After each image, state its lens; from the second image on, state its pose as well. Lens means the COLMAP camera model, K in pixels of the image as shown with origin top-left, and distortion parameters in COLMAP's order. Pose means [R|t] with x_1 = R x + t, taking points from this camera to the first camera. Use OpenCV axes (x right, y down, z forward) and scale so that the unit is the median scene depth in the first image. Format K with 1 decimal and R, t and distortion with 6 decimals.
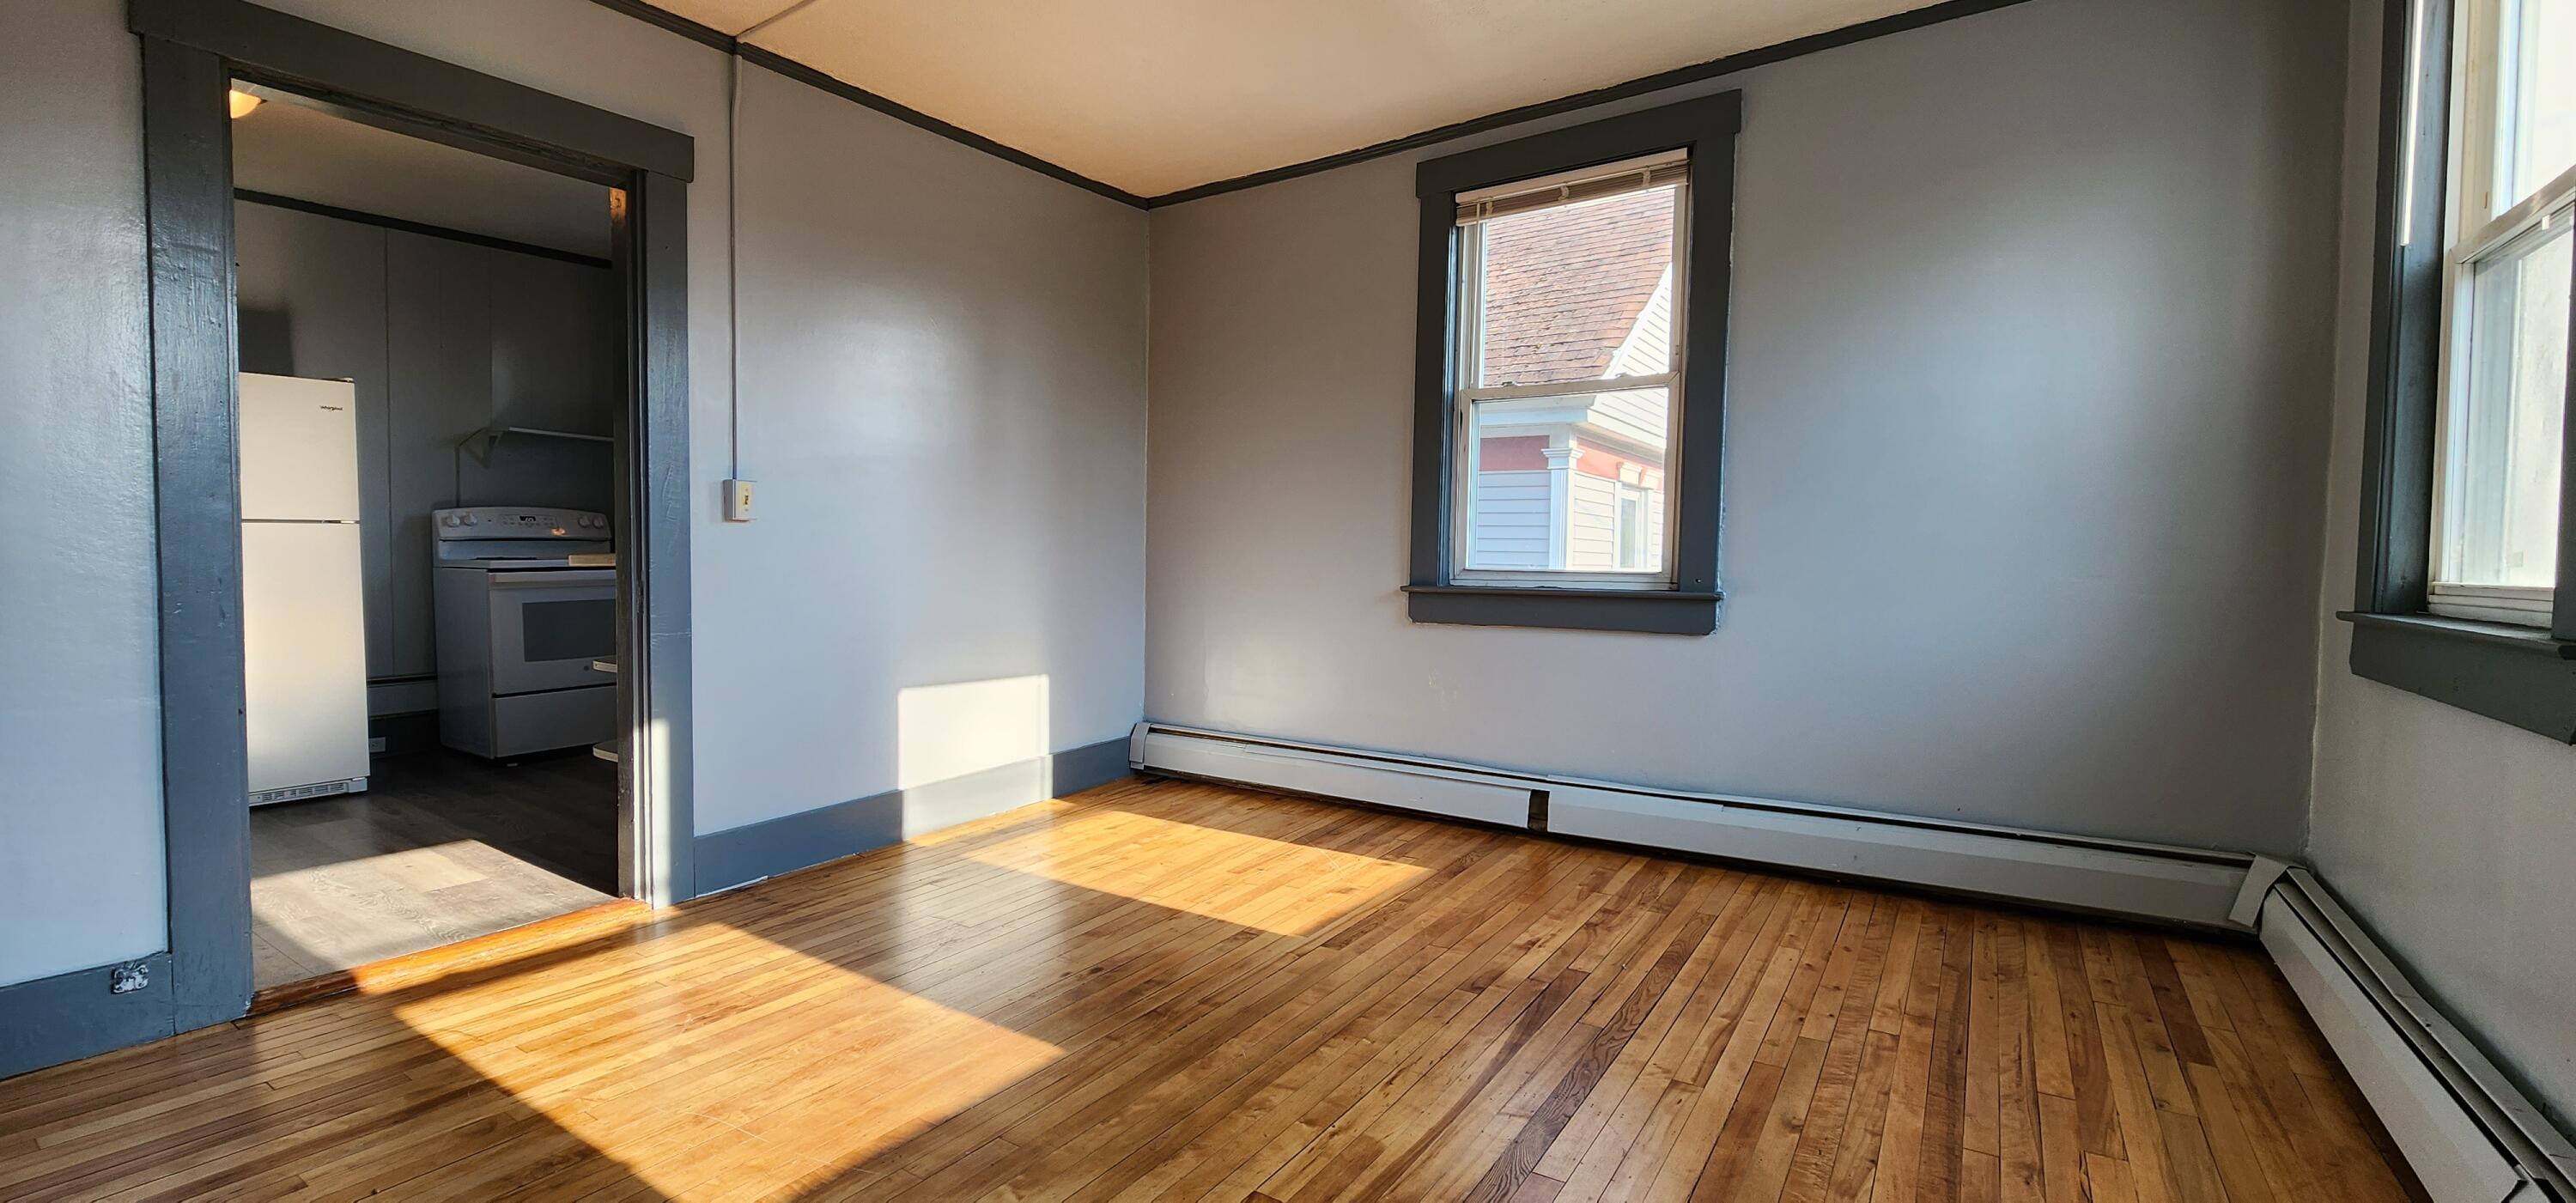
lens RADIAL K [[1054.9, 0, 1286.7], [0, 1054.9, 595.7], [0, 0, 1]] dist [-0.002940, -0.000423]
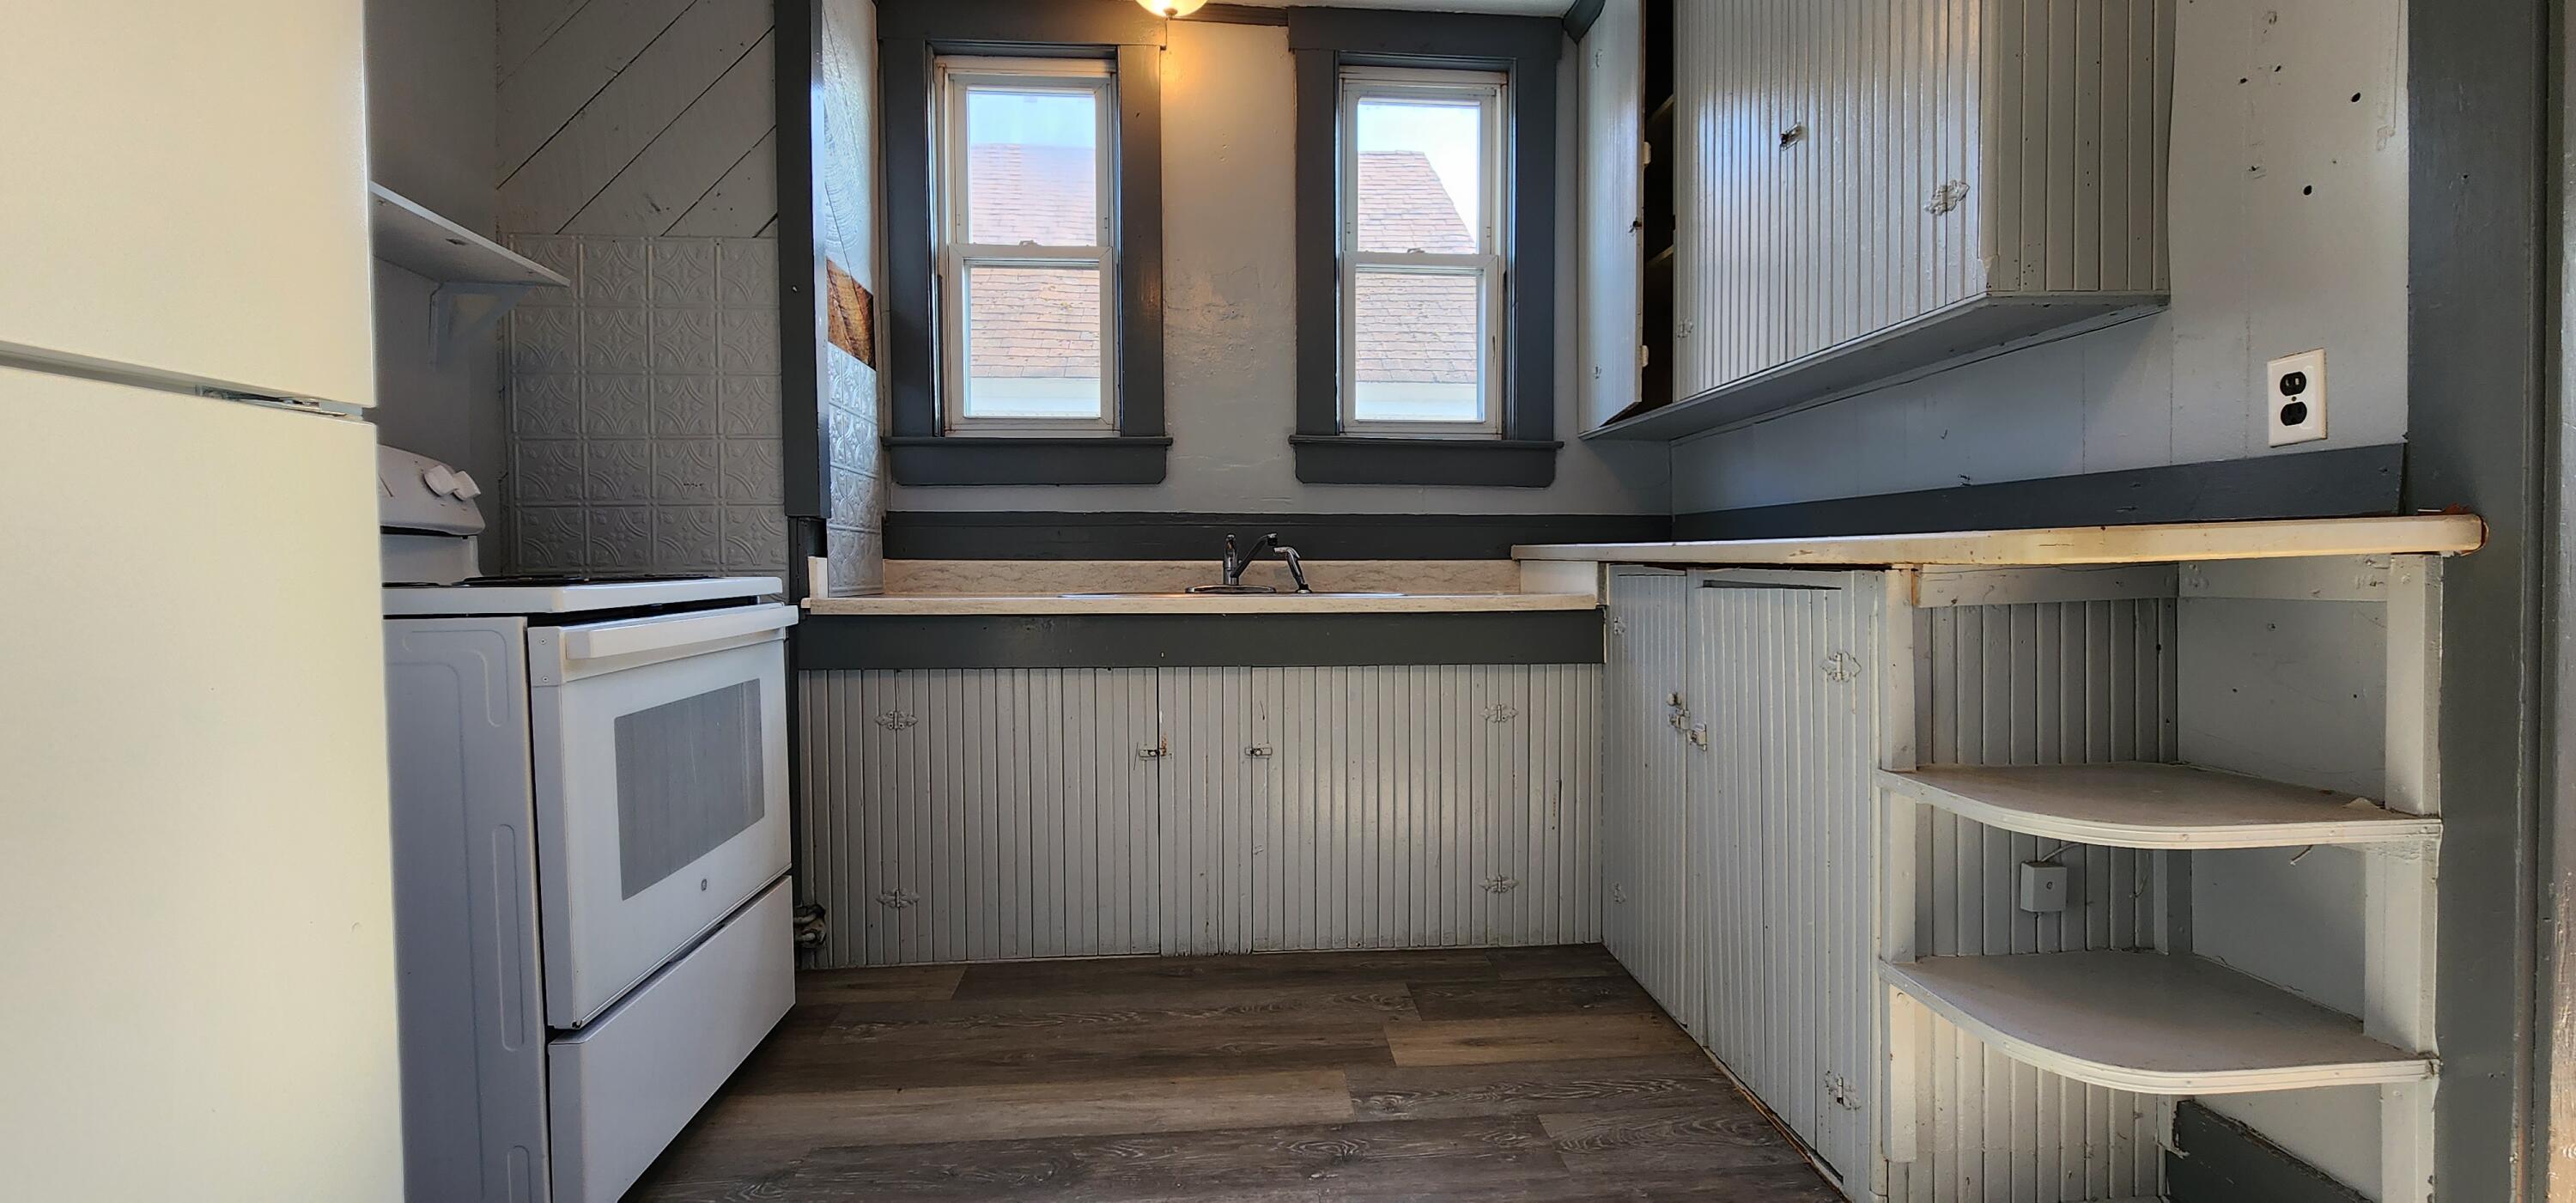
lens RADIAL K [[1054.9, 0, 1286.7], [0, 1054.9, 595.7], [0, 0, 1]] dist [-0.002940, -0.000423]
pose [[0.783100, -0.034869, 0.620917, -1.153019], [0.048745, 0.998797, -0.005388, -0.028175], [-0.619982, 0.034486, 0.783858, 0.940174]]
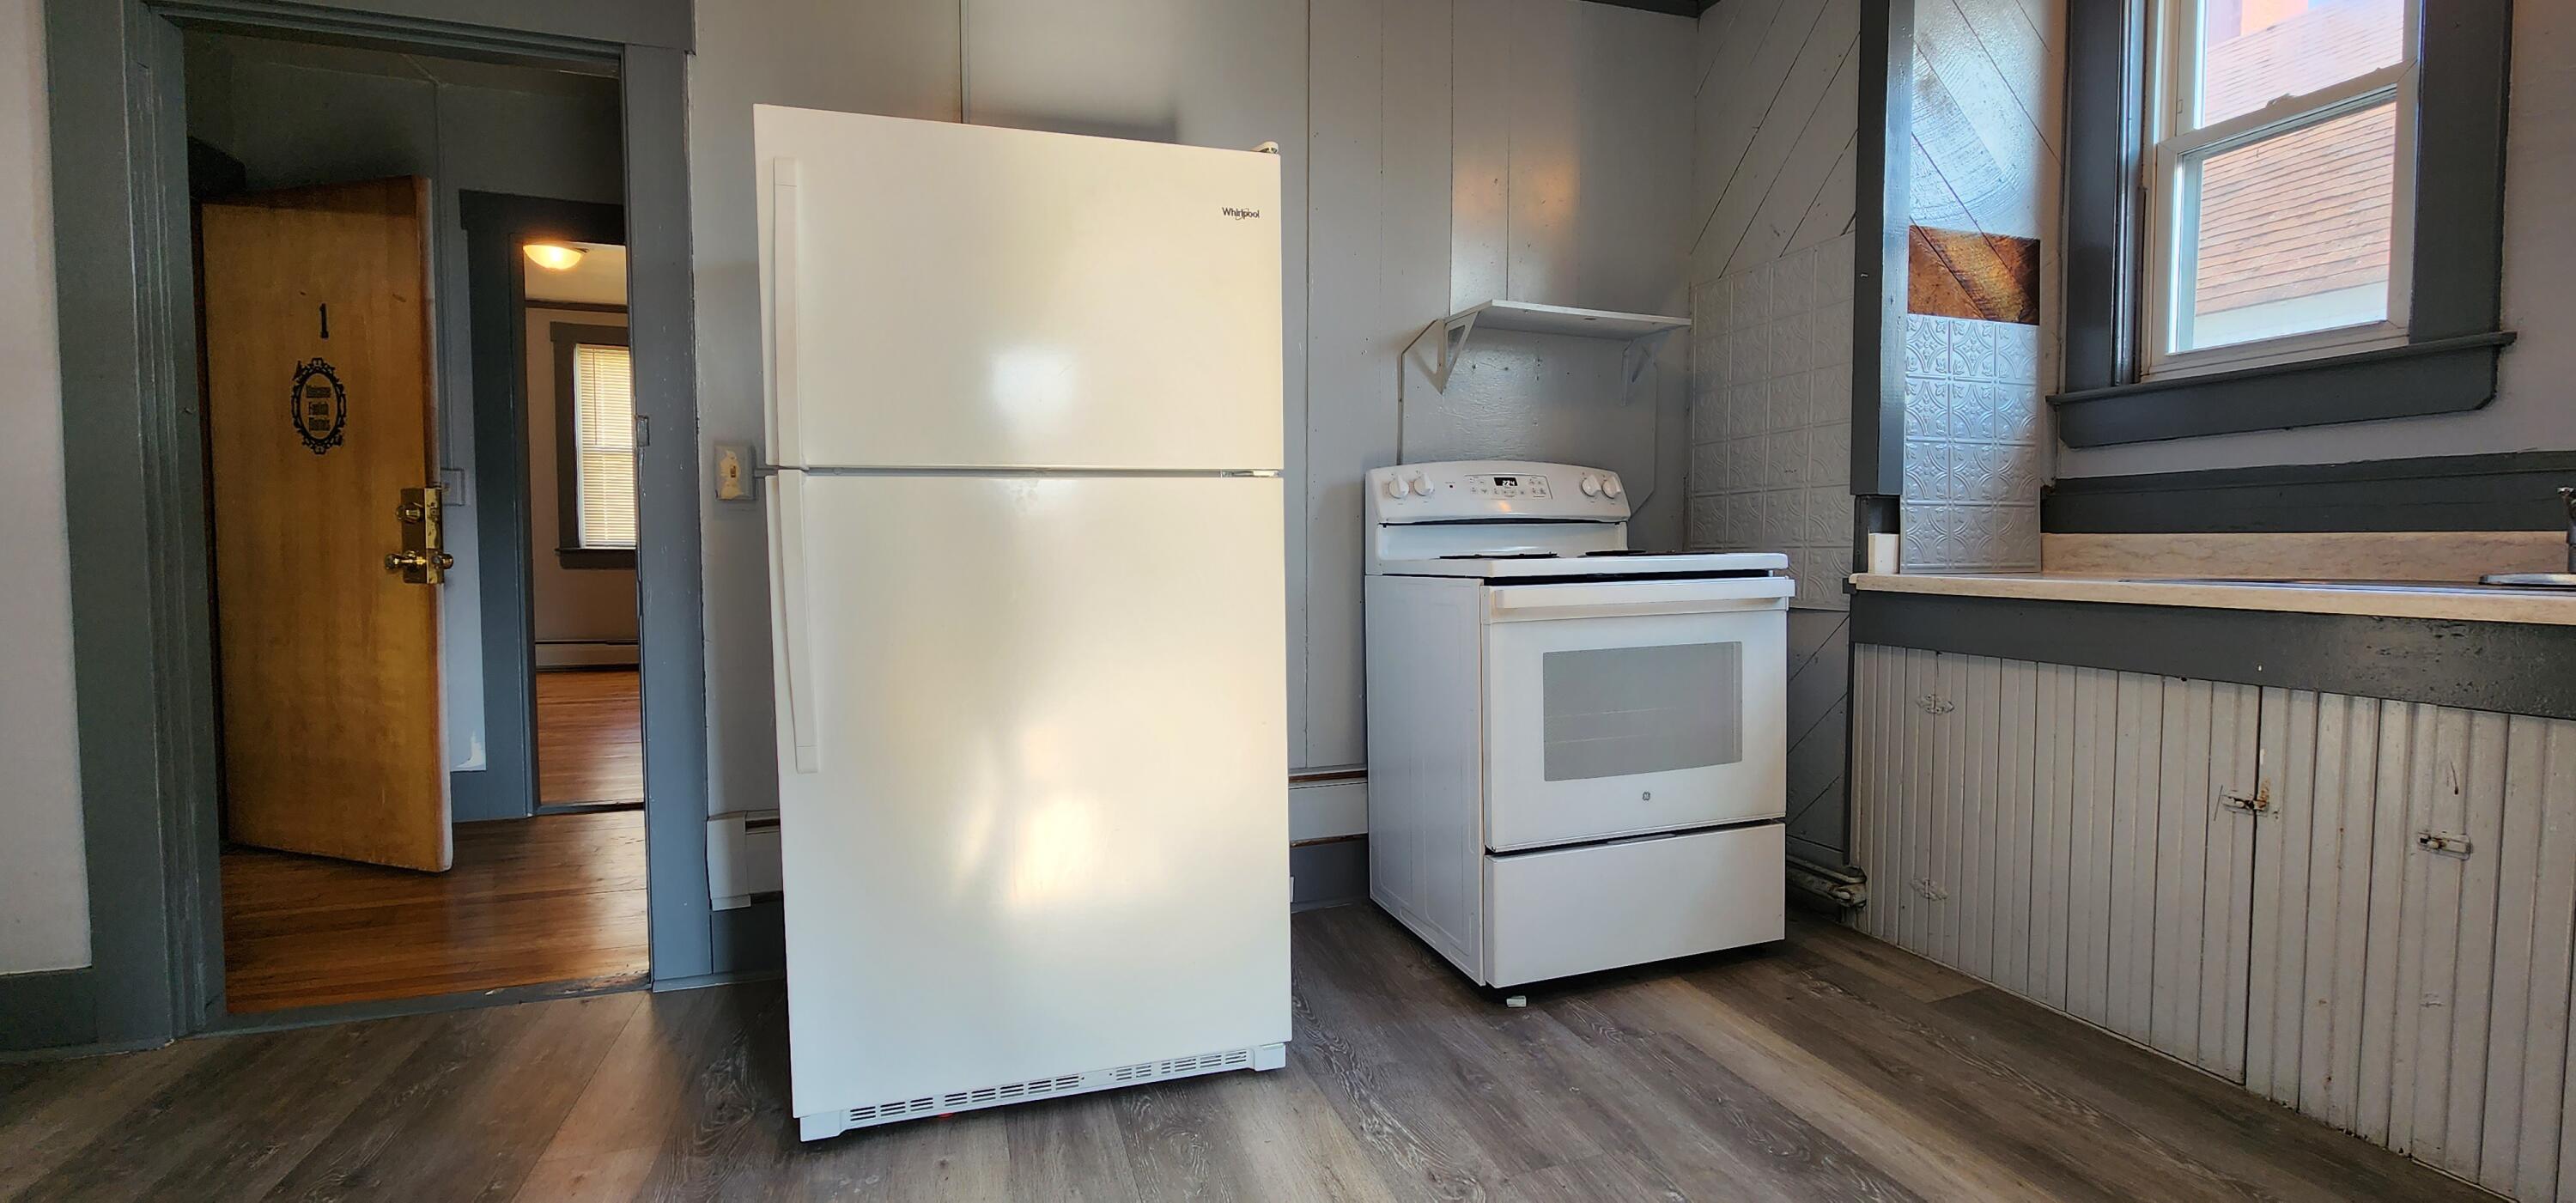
lens RADIAL K [[1054.9, 0, 1286.7], [0, 1054.9, 595.7], [0, 0, 1]] dist [-0.002940, -0.000423]
pose [[0.789053, 0.010197, -0.614241, -0.806559], [-0.014156, 0.999899, -0.001585, -0.023476], [0.614162, 0.009946, 0.789117, 0.864870]]
